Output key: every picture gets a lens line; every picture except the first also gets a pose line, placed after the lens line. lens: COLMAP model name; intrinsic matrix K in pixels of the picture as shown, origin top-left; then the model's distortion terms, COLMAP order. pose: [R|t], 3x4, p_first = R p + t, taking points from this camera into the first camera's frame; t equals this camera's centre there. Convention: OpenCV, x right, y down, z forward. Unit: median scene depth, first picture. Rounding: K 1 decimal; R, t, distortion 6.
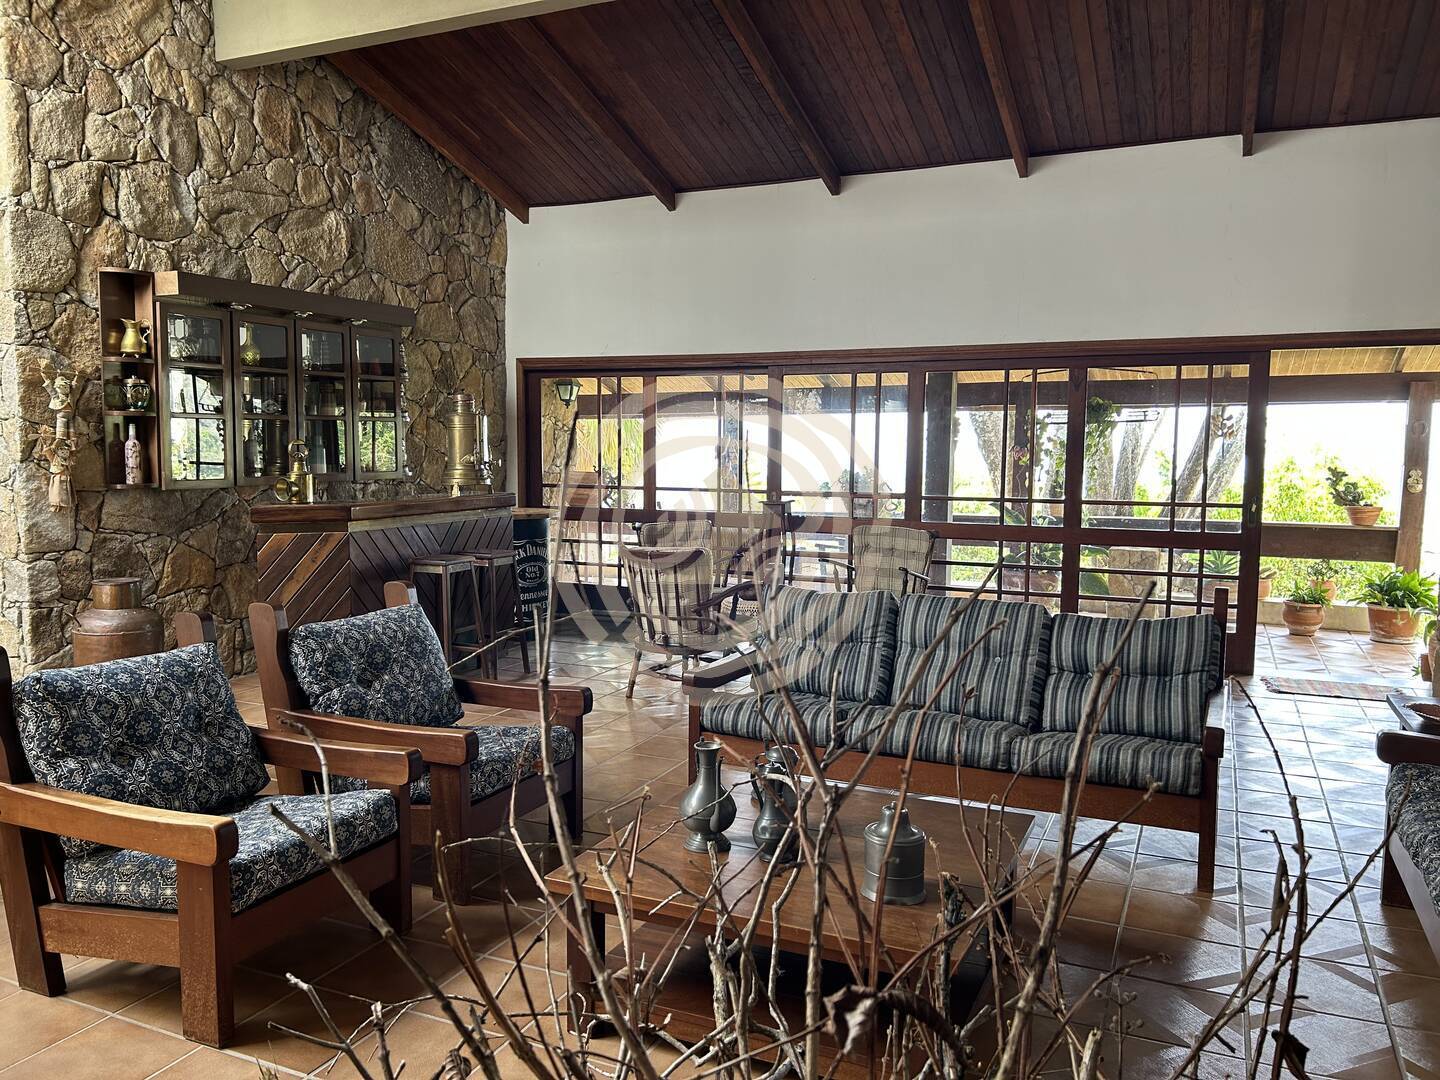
lens RADIAL K [[1090.1, 0, 724.6], [0, 1090.1, 537.7], [0, 0, 1]] dist [0.028957, -0.009383]
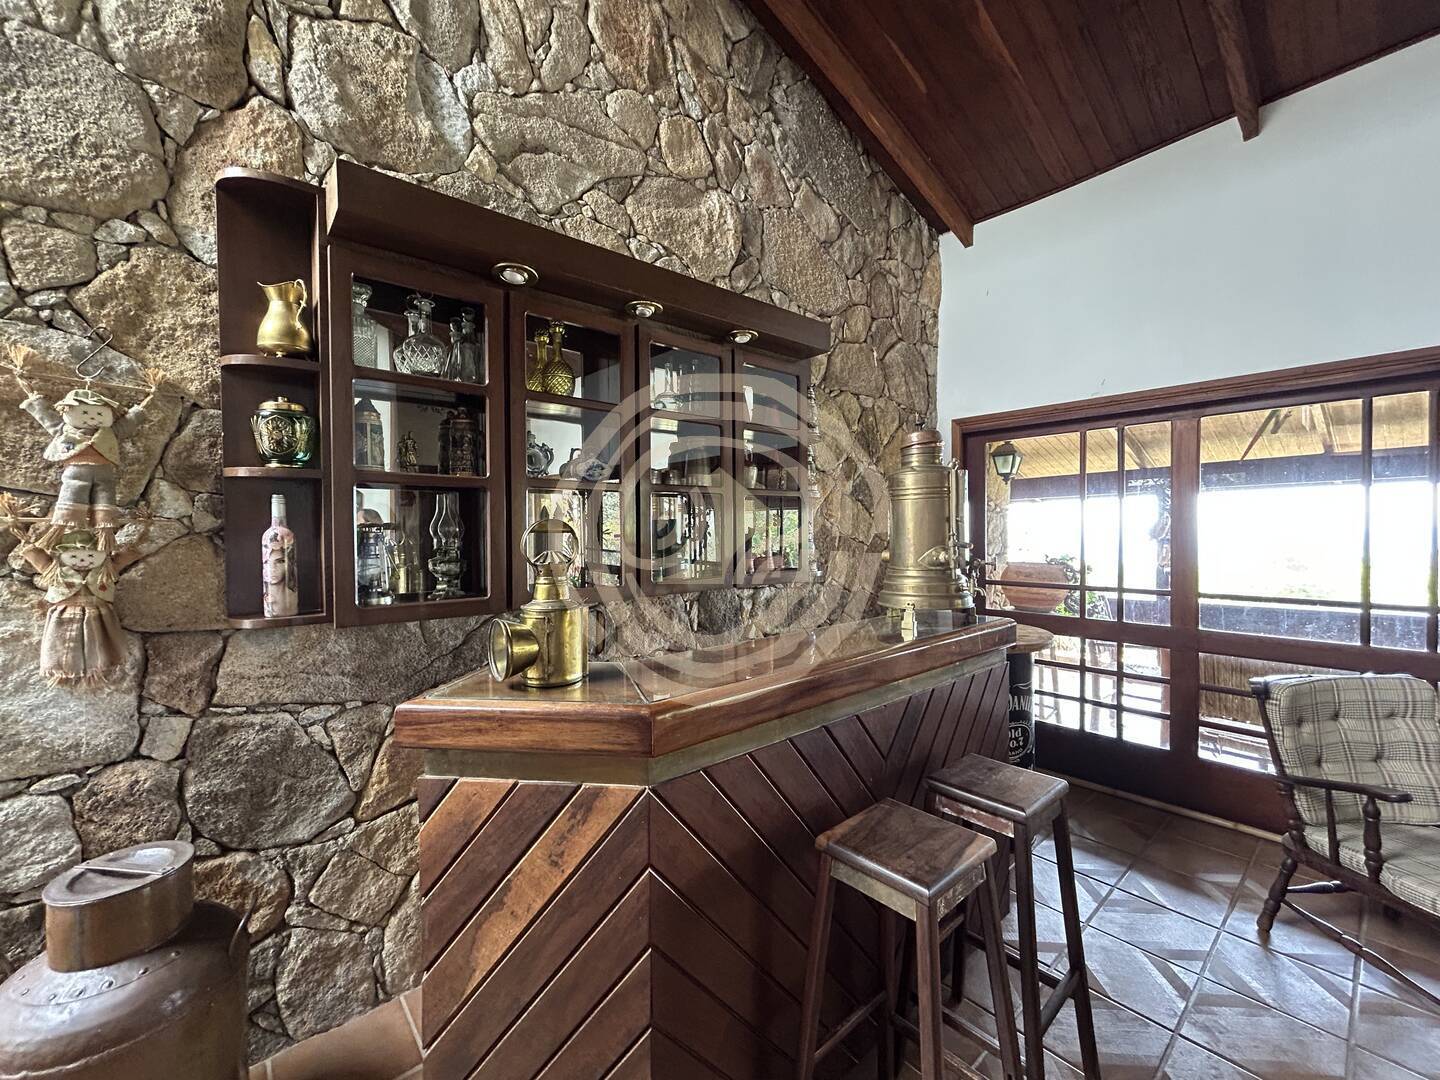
lens RADIAL K [[586.1, 0, 720.6], [0, 586.1, 536.0], [0, 0, 1]] dist [0.001214, -0.000159]
pose [[0.903204, -0.008902, -0.429119, -0.212526], [-0.024790, 0.997034, -0.072863, -0.061085], [0.428495, 0.076448, 0.900304, 0.732279]]
